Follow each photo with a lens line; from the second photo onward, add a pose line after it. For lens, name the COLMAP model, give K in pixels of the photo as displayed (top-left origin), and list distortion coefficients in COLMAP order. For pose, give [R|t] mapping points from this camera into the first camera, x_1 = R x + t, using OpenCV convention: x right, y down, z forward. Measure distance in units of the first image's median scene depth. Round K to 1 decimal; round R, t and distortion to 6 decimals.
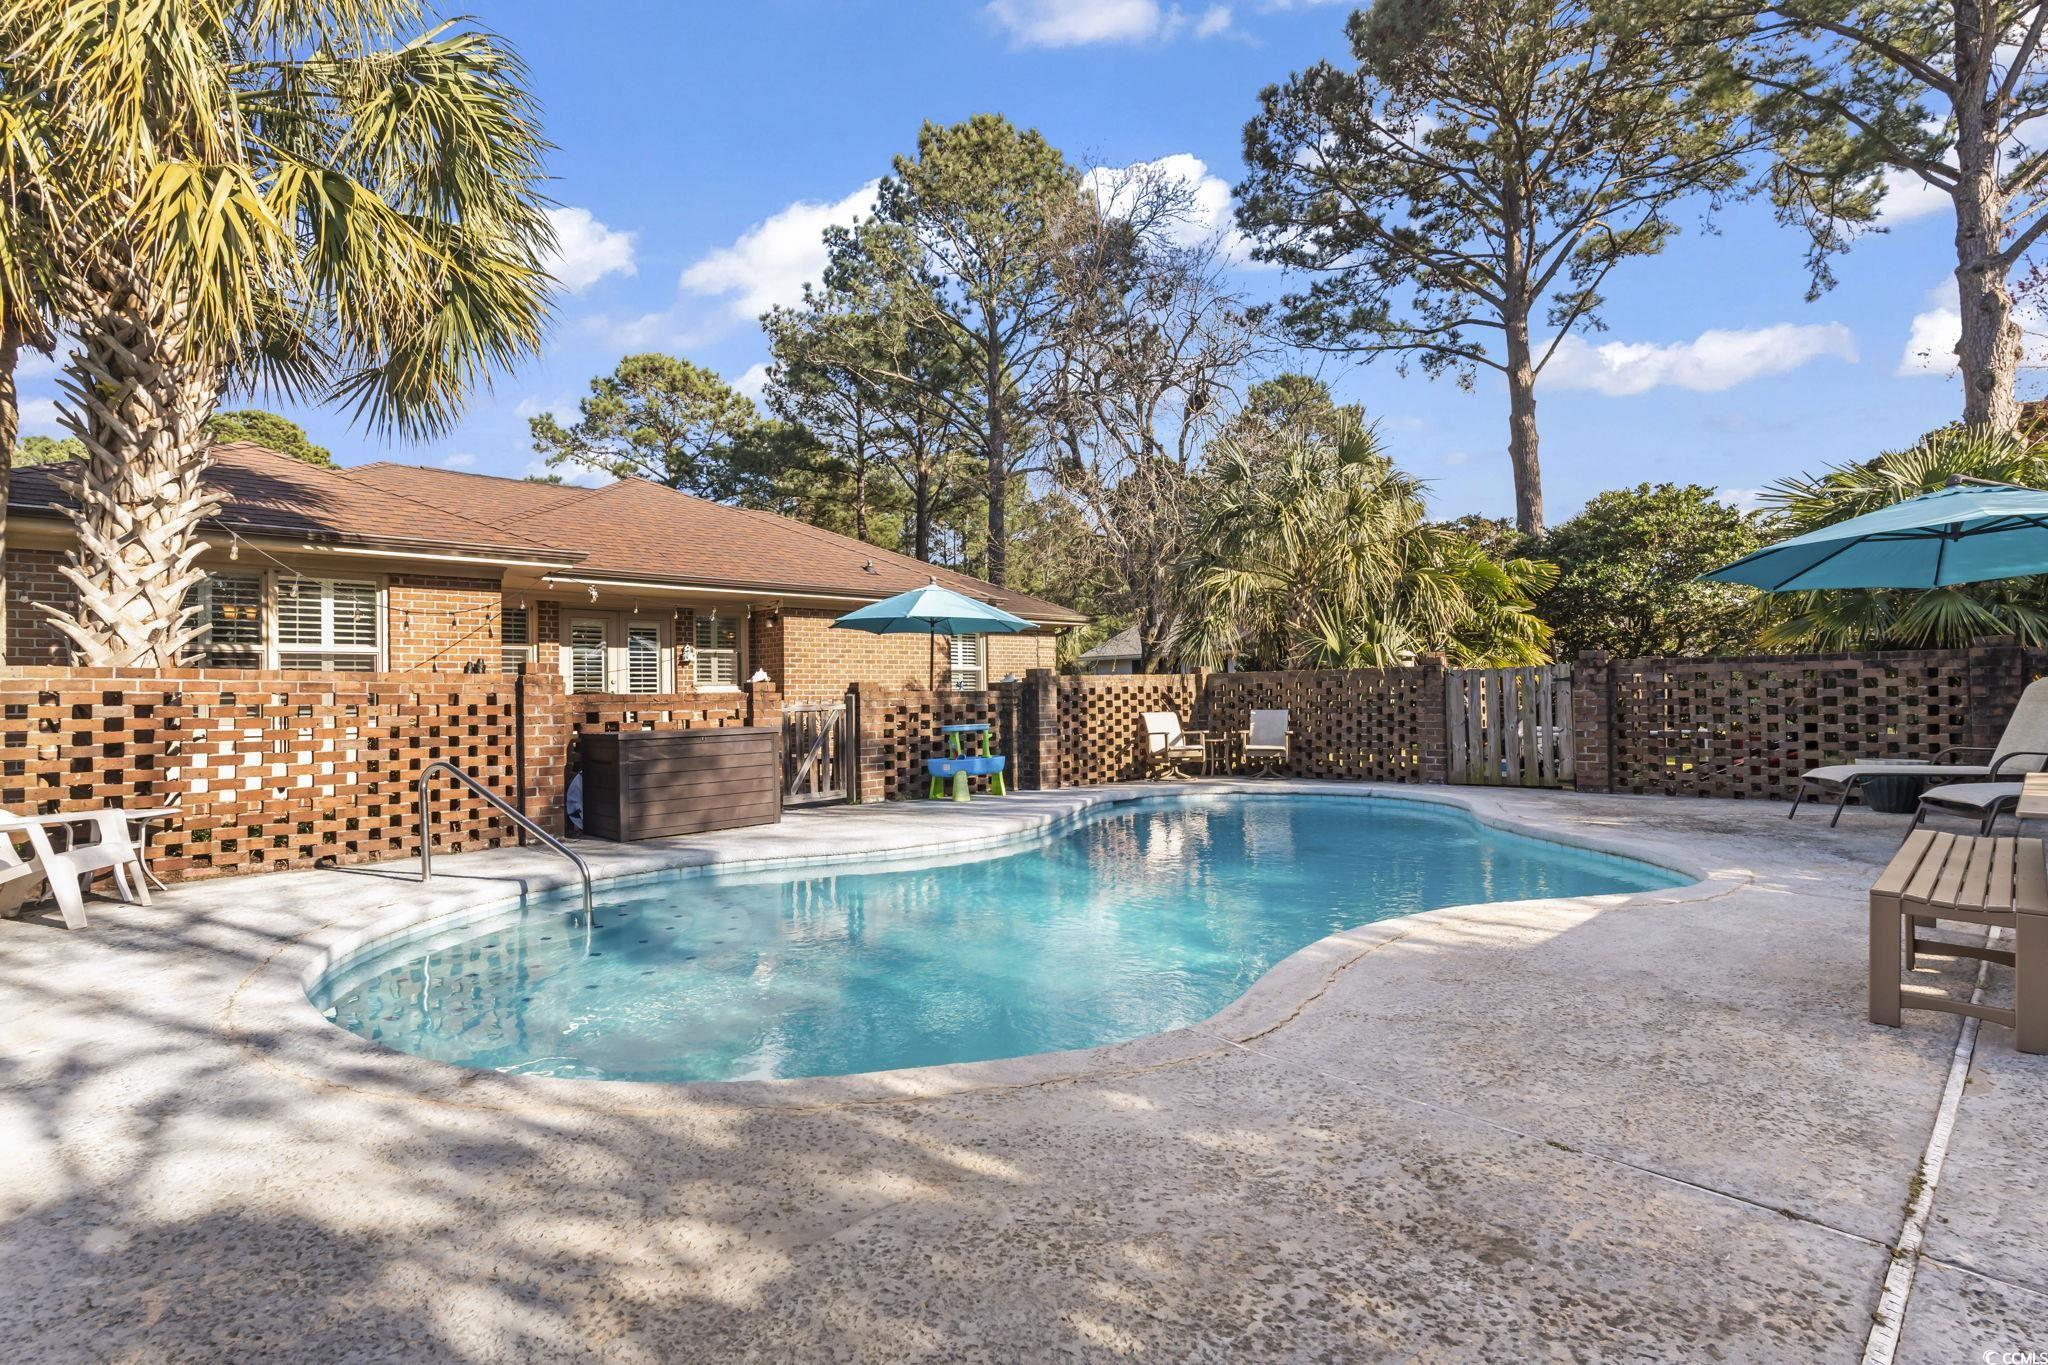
lens RADIAL K [[987.3, 0, 1016.4], [0, 987.3, 670.2], [0, 0, 1]] dist [0.001803, -0.000187]
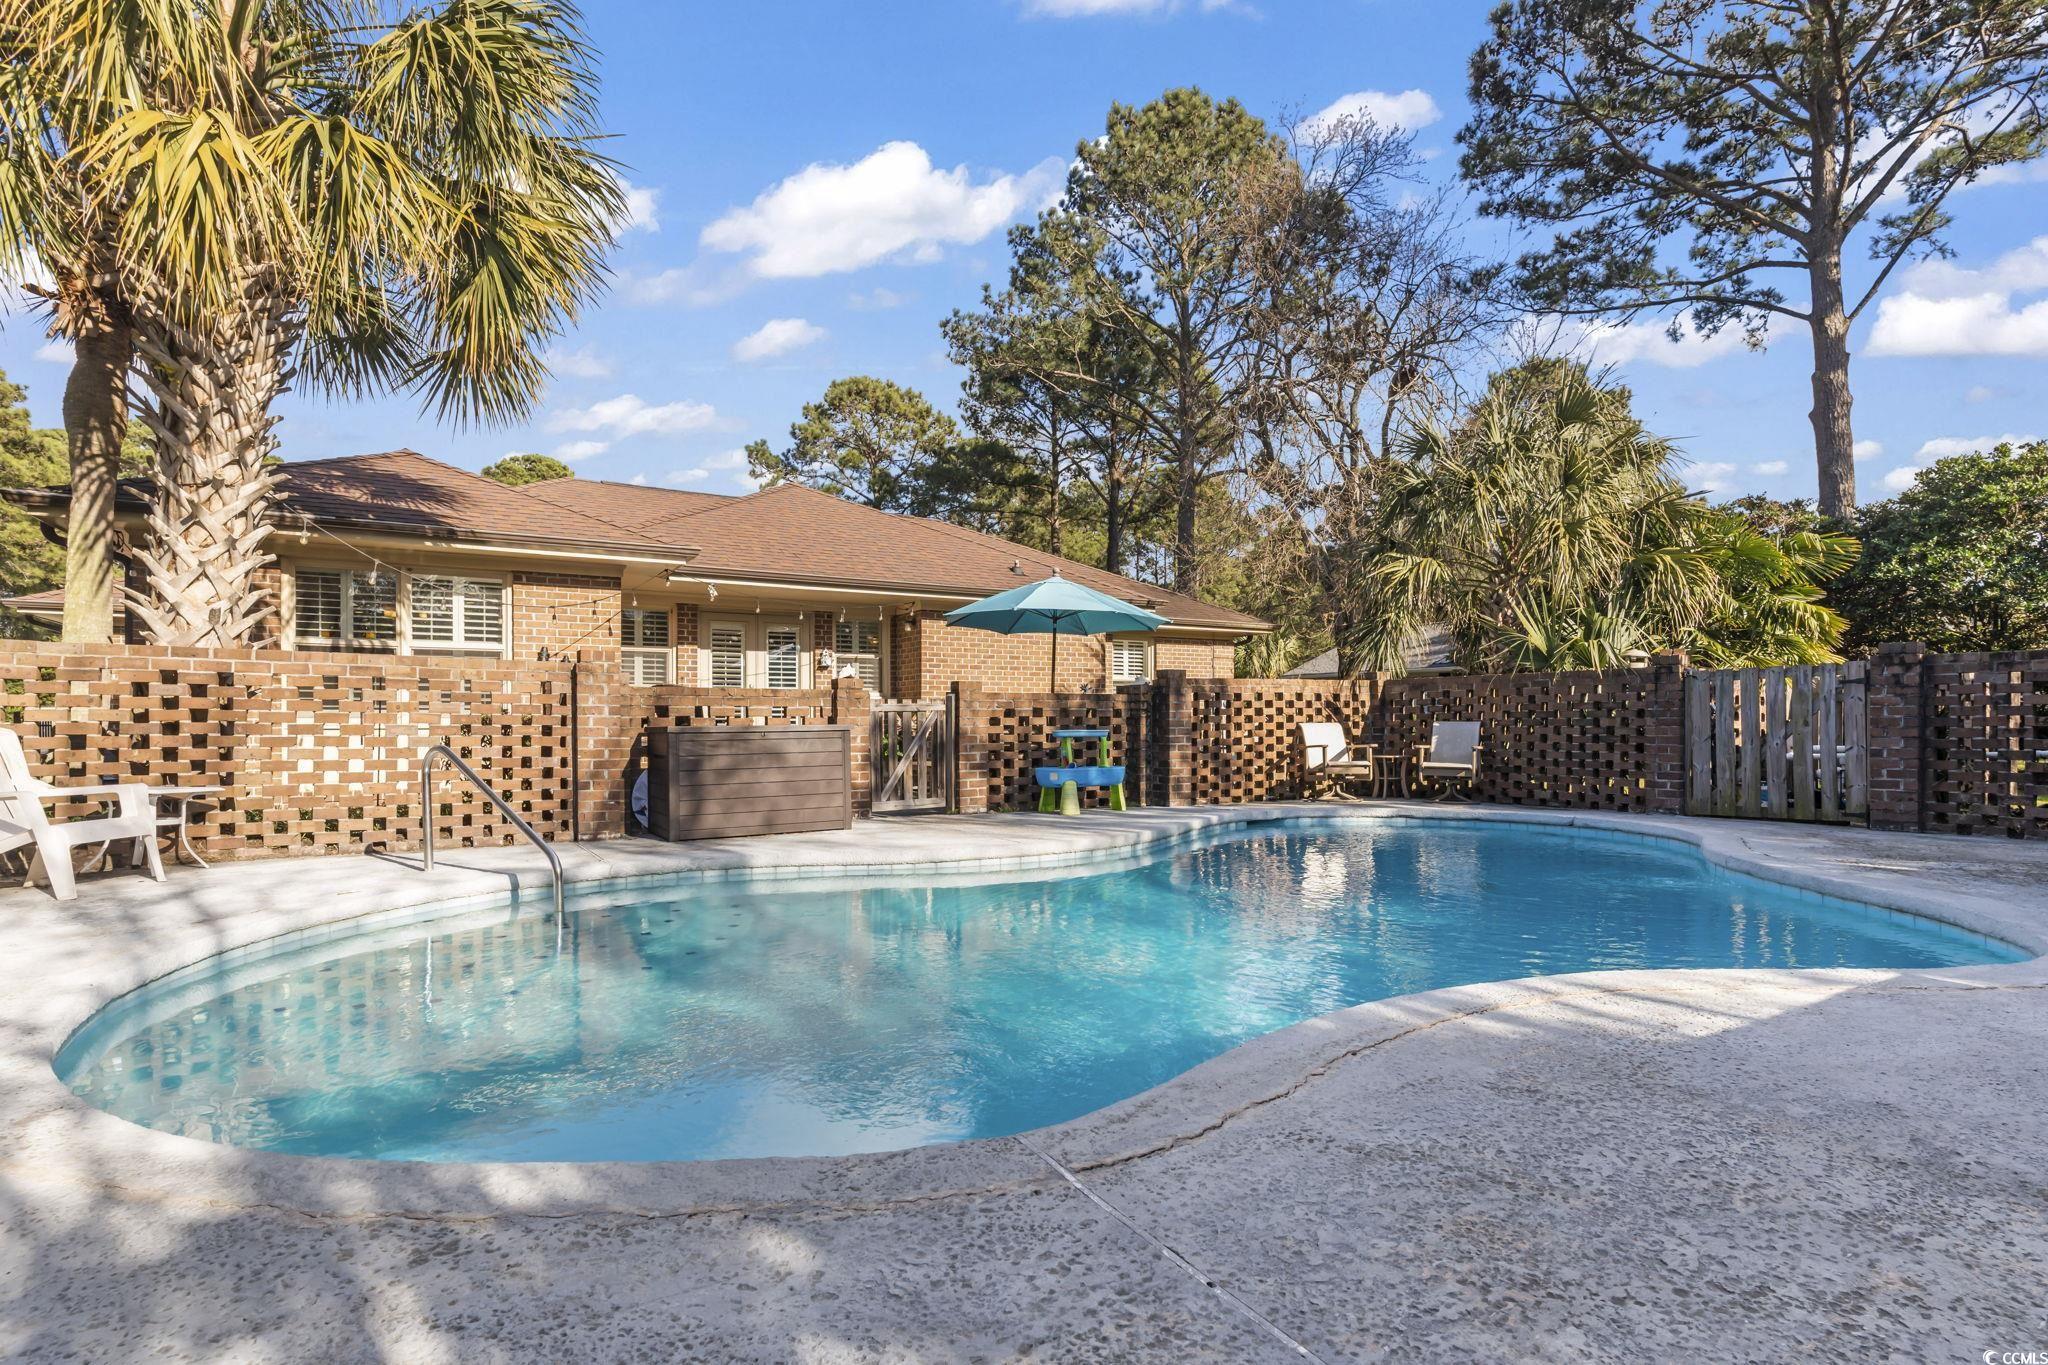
lens RADIAL K [[992.5, 0, 1024.8], [0, 992.5, 717.2], [0, 0, 1]] dist [0.003231, -0.000041]
pose [[0.976778, 0.012004, -0.213917, 0.077647], [-0.007200, 0.999704, 0.023224, 0.019455], [0.214132, -0.021145, 0.976576, 0.094593]]
